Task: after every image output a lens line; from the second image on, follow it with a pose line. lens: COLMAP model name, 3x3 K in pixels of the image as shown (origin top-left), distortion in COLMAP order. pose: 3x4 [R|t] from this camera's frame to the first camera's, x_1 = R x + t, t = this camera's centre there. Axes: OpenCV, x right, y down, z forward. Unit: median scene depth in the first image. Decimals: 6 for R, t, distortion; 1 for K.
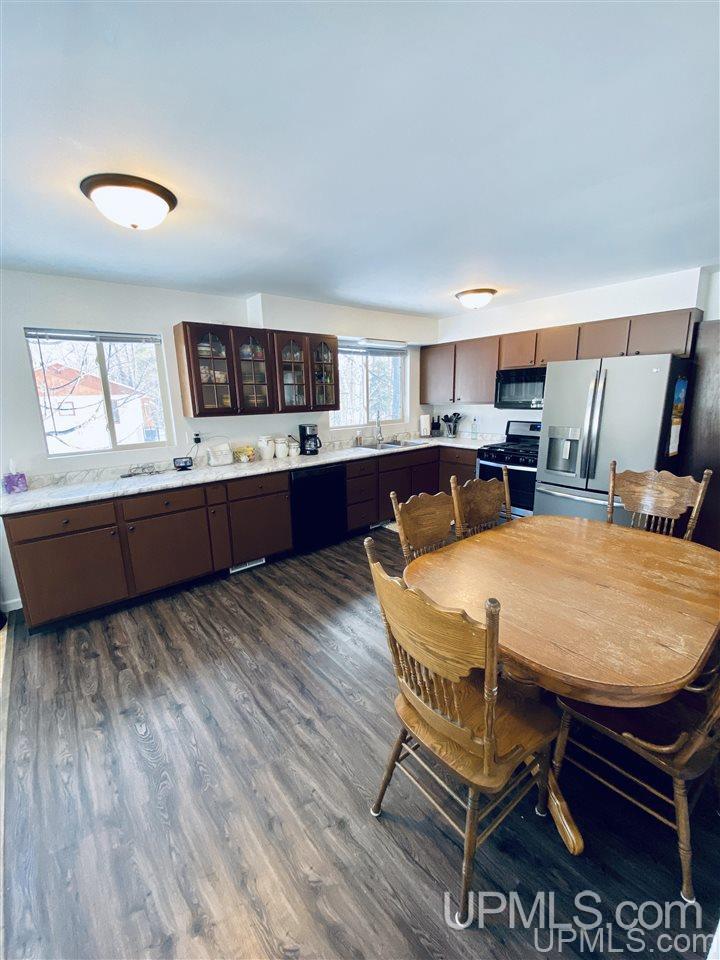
lens RADIAL K [[394.9, 0, 361.2], [0, 394.9, 479.1], [0, 0, 1]] dist [0.001085, 0.000100]
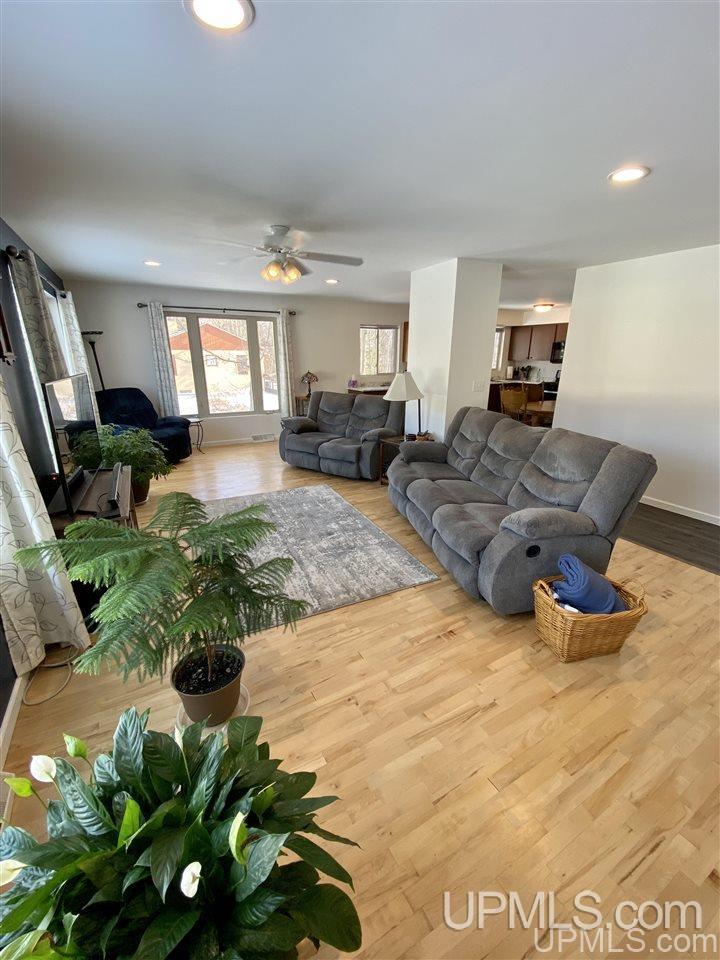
lens RADIAL K [[394.9, 0, 358.7], [0, 394.9, 479.3], [0, 0, 1]] dist [0.001085, 0.000100]
pose [[0.983476, 0.076071, -0.164279, -0.180553], [-0.059926, 0.993070, 0.101094, 0.204293], [0.170831, -0.089579, 0.981220, -0.908964]]
